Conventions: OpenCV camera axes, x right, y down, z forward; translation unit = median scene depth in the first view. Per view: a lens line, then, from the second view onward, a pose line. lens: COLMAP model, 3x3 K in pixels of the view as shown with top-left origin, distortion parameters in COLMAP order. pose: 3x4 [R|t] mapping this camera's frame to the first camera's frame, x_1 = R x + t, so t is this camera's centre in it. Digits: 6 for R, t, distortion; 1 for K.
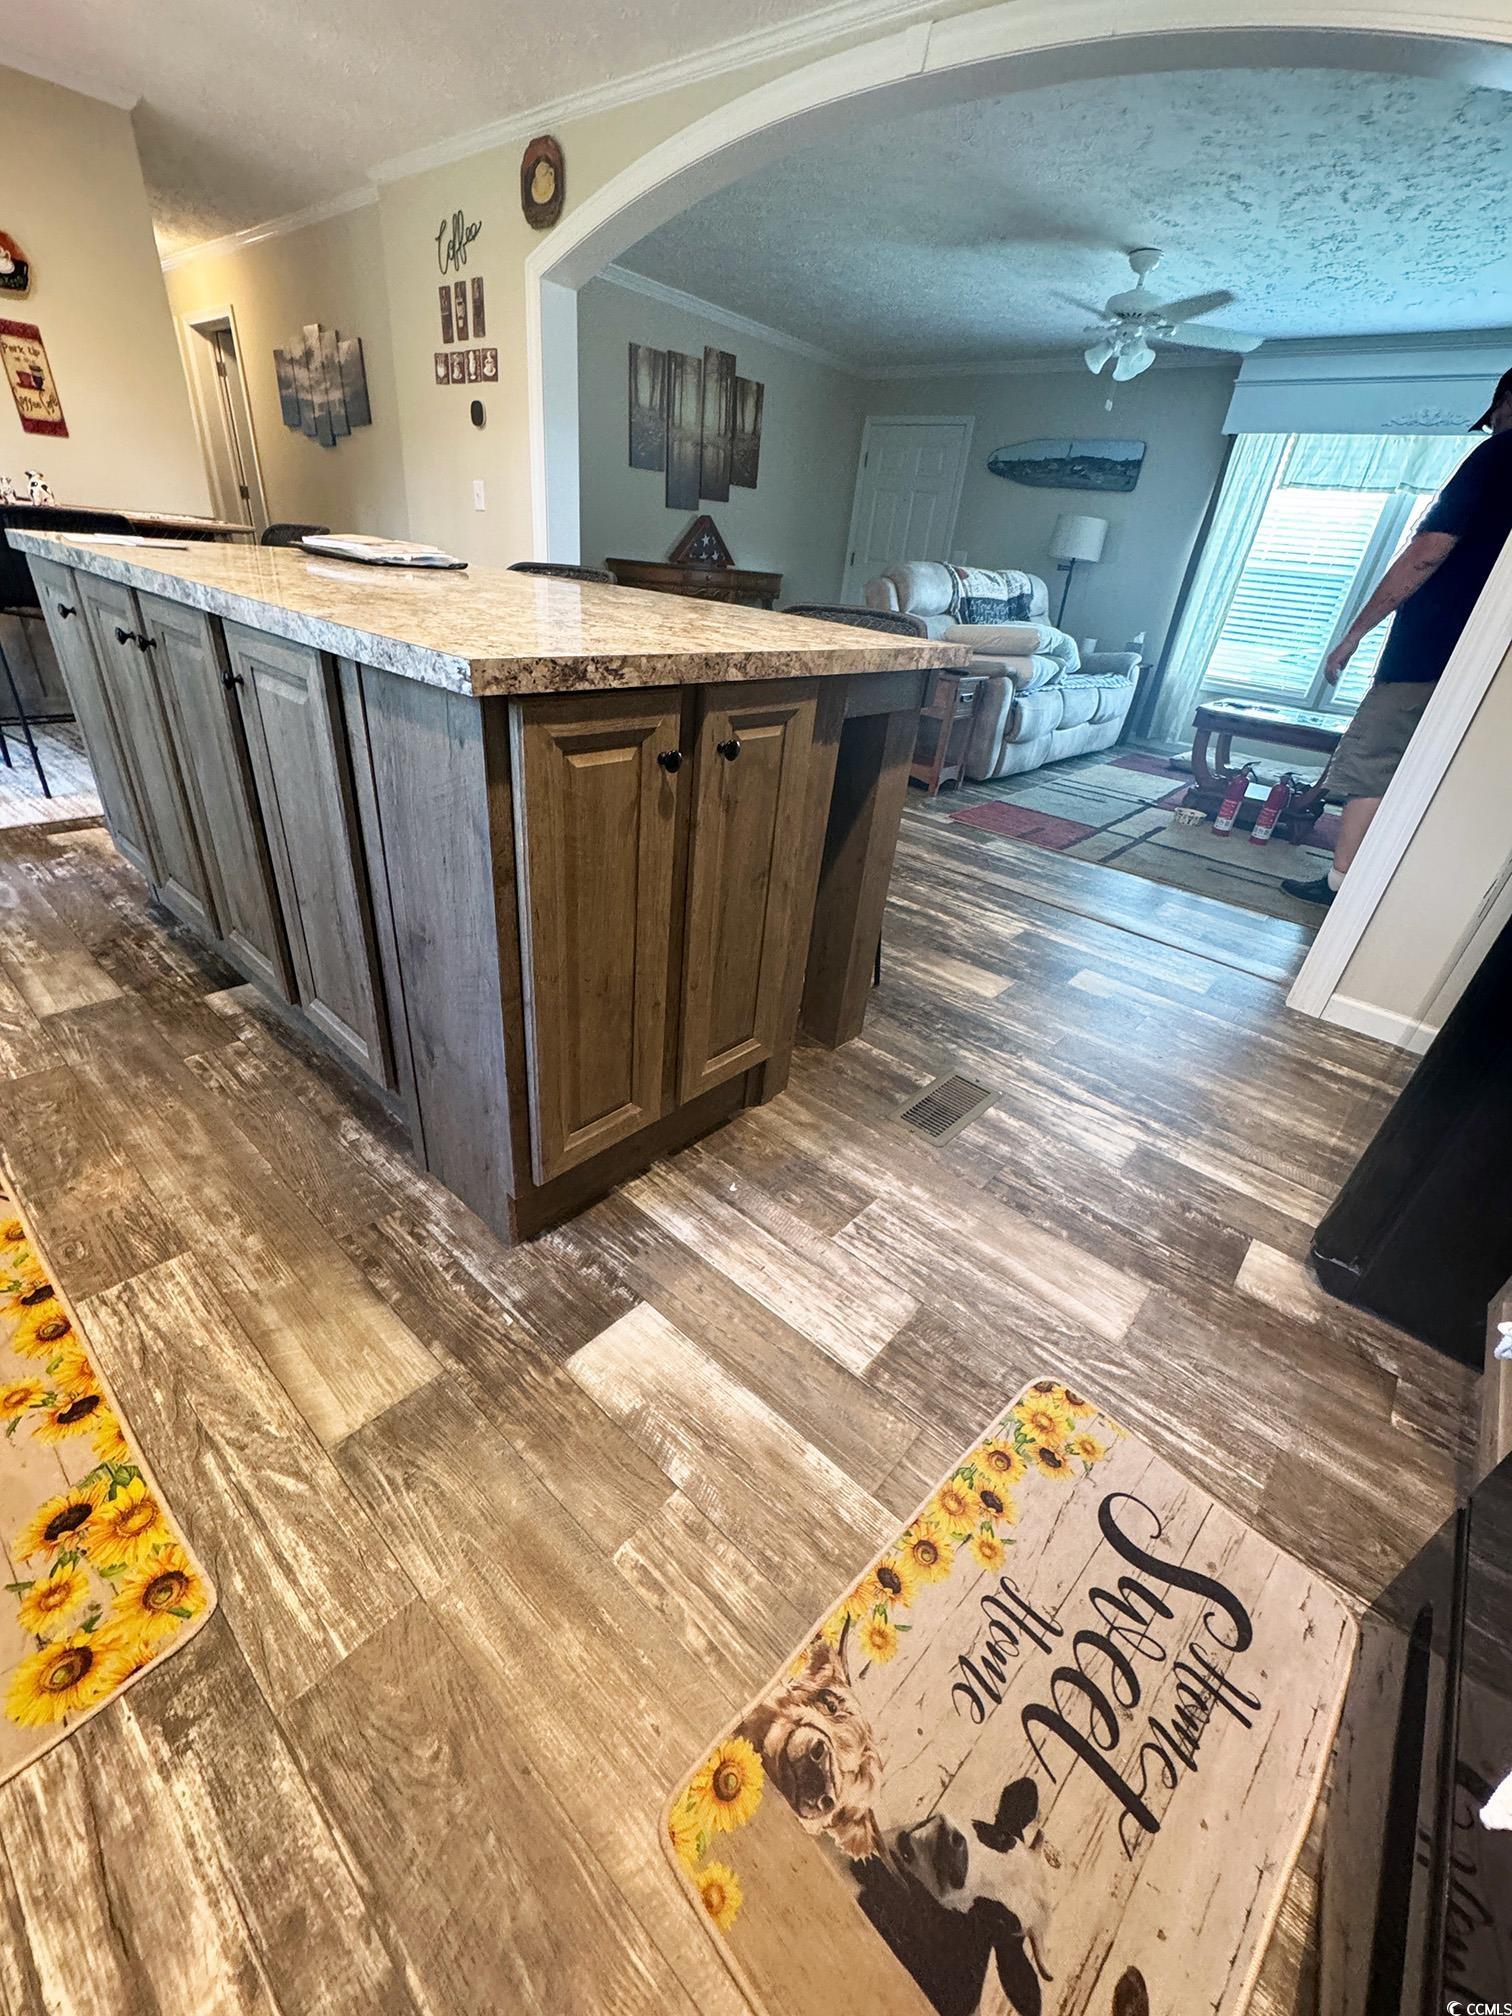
lens RADIAL K [[806.9, 0, 762.3], [0, 806.9, 1008.8], [0, 0, 1]] dist [-0.001590, 0.000458]
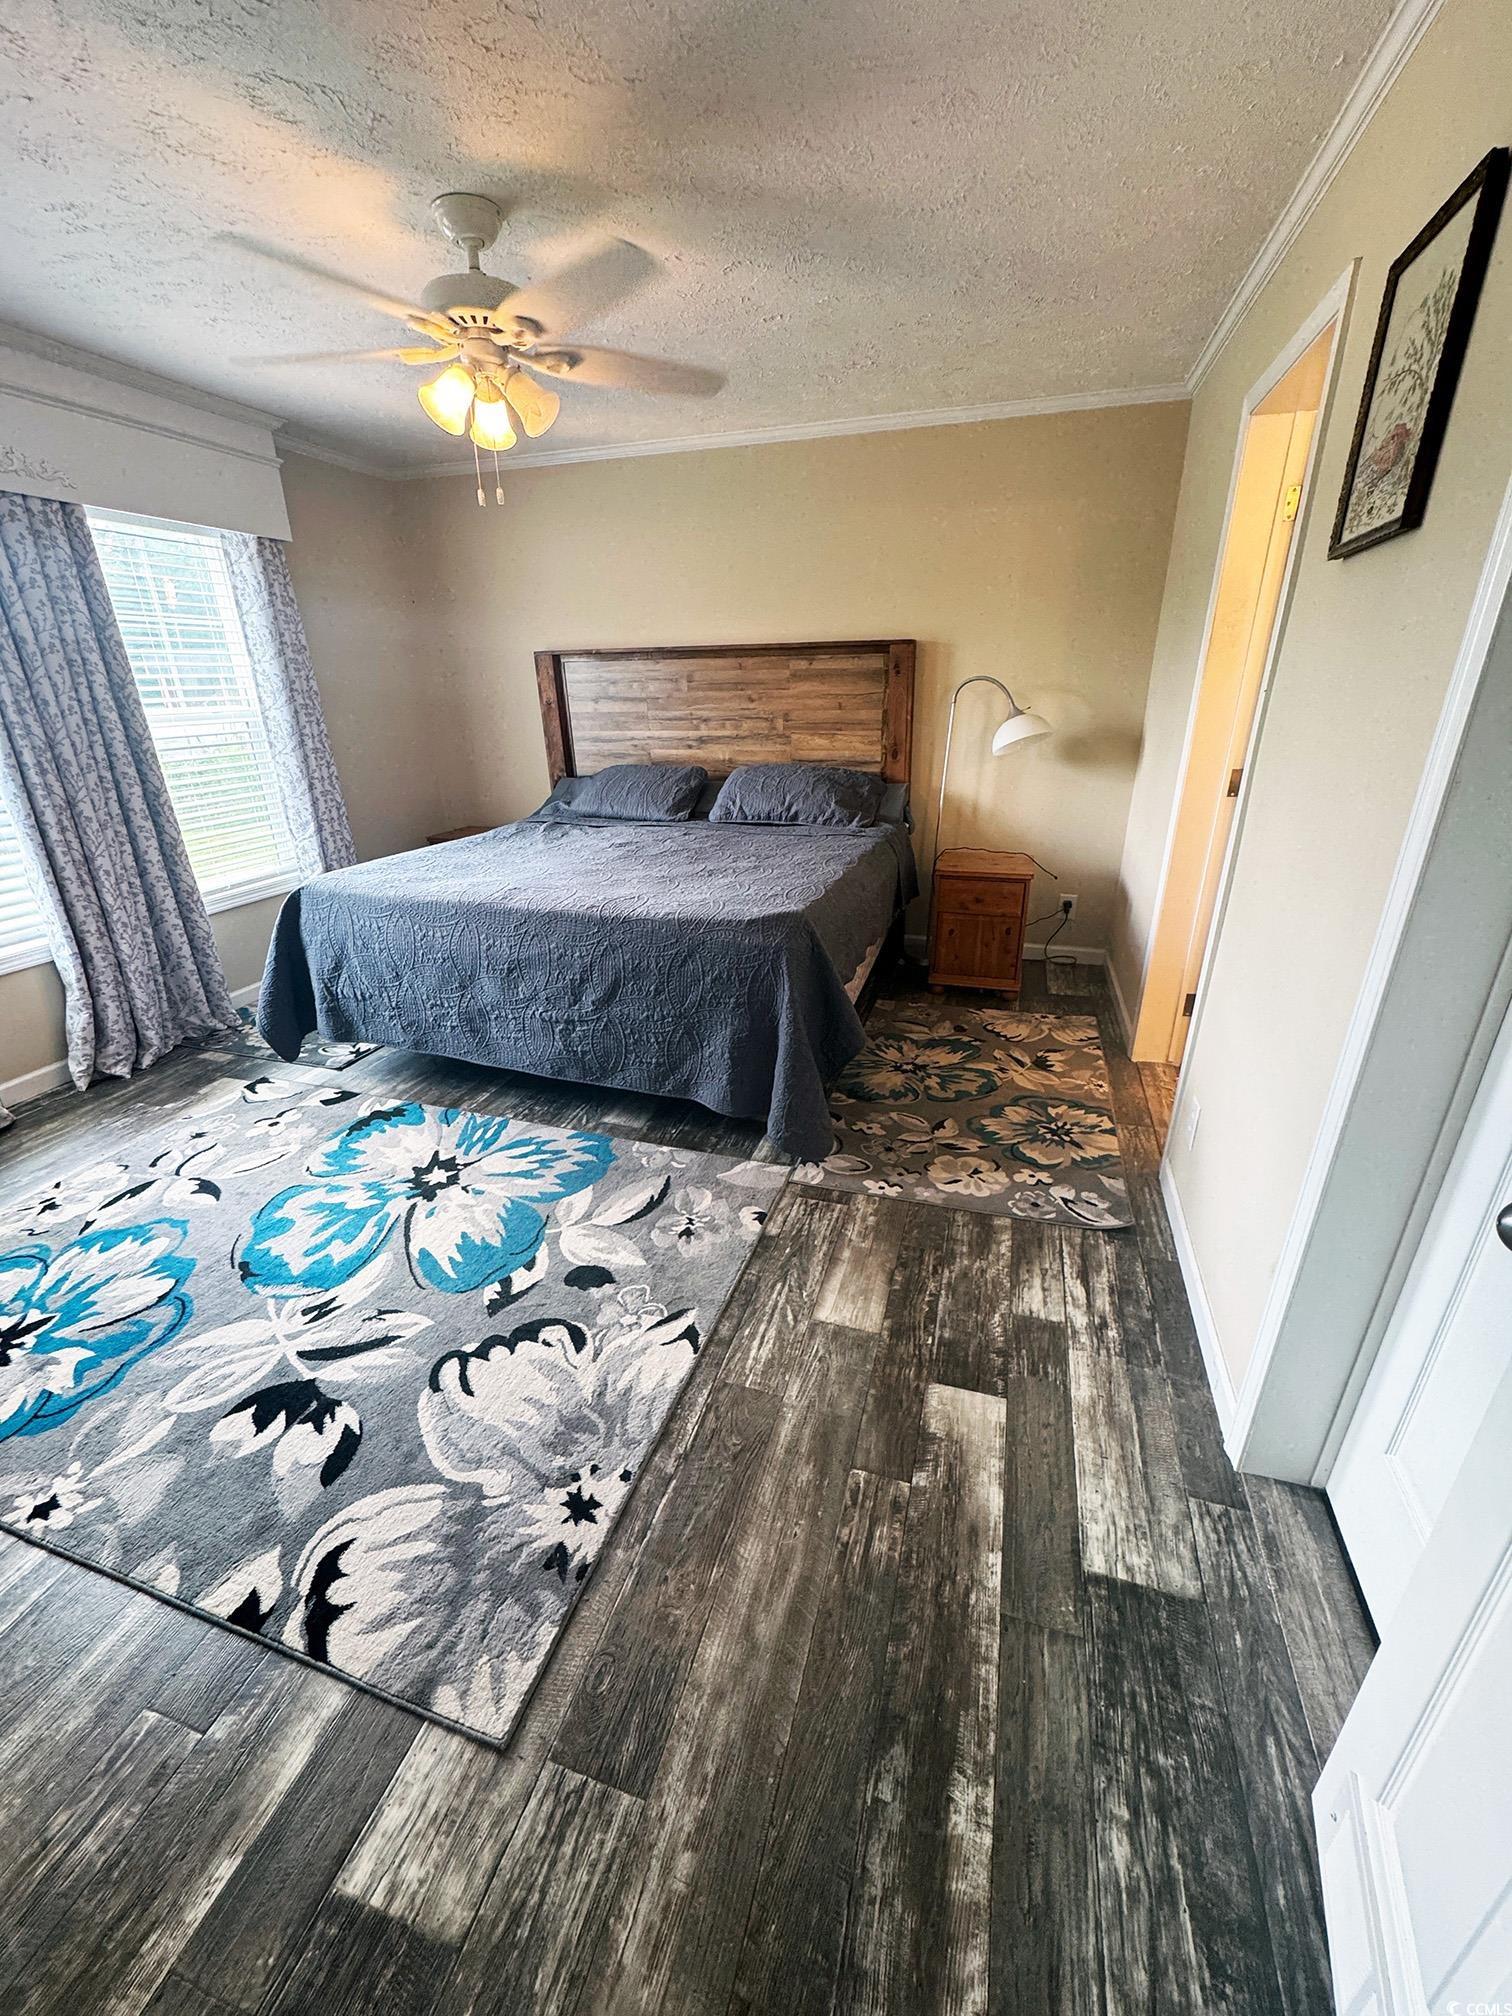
lens RADIAL K [[806.9, 0, 756.3], [0, 806.9, 1007.2], [0, 0, 1]] dist [-0.001590, 0.000458]
pose [[0.401510, 0.253789, -0.879989, 0.779517], [-0.414373, 0.907209, 0.072575, -0.167461], [0.816753, 0.335504, 0.469417, -0.194087]]
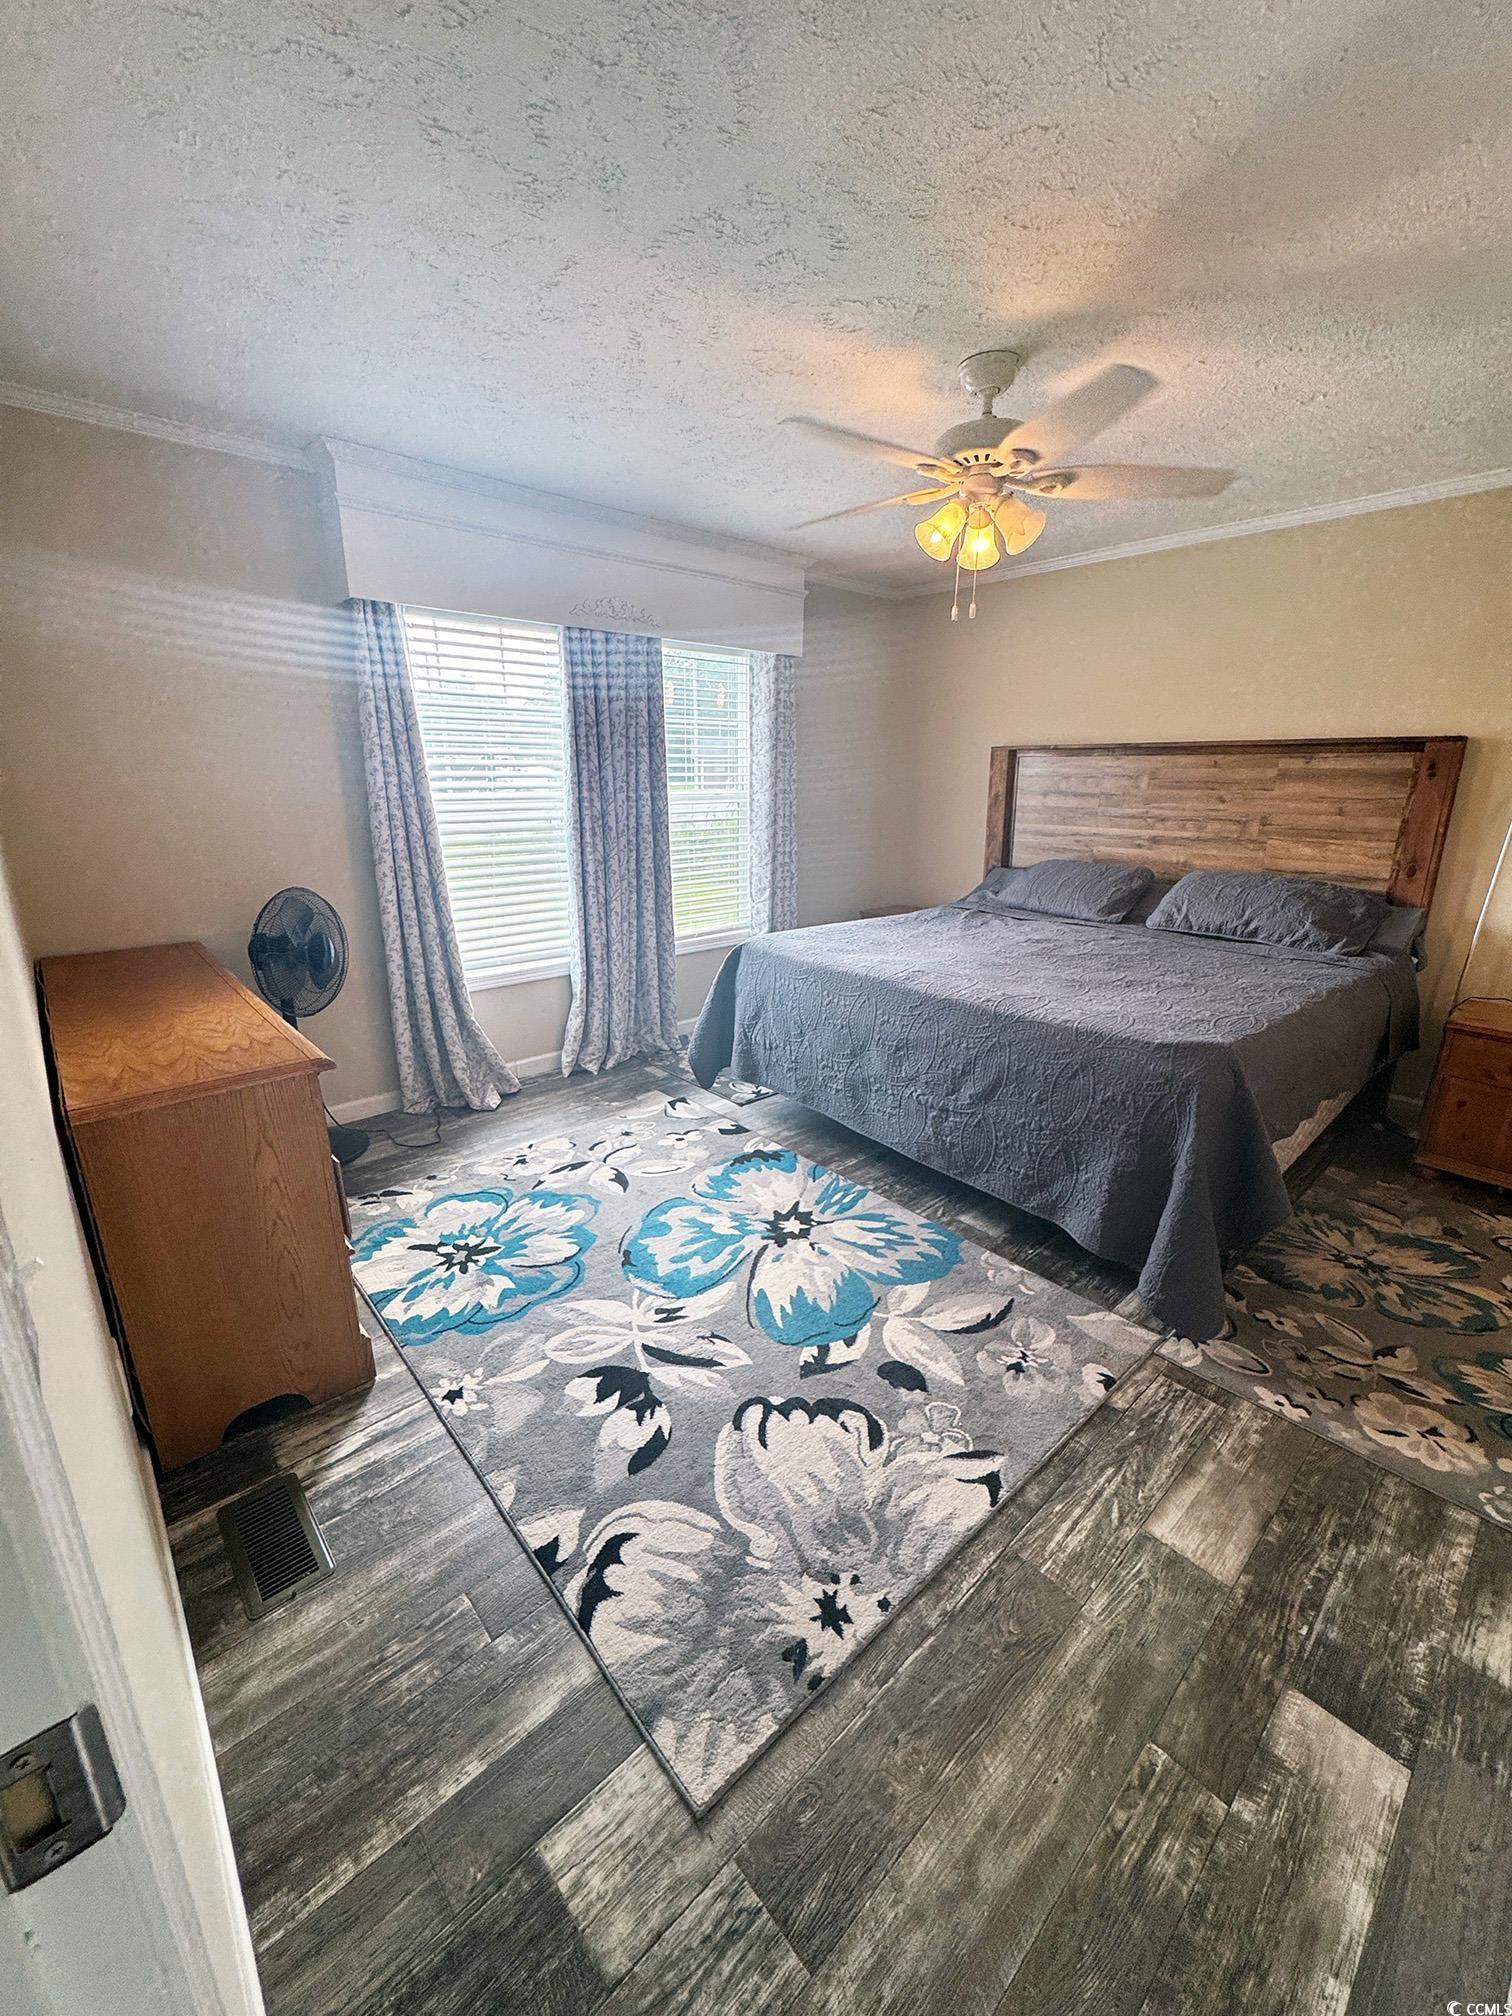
lens RADIAL K [[806.9, 0, 756.6], [0, 806.9, 1007.6], [0, 0, 1]] dist [-0.001590, 0.000458]
pose [[-0.117452, 0.192543, -0.974234, 0.780147], [-0.511493, 0.829161, 0.225536, -0.227564], [0.851222, 0.524804, 0.001097, -0.139279]]
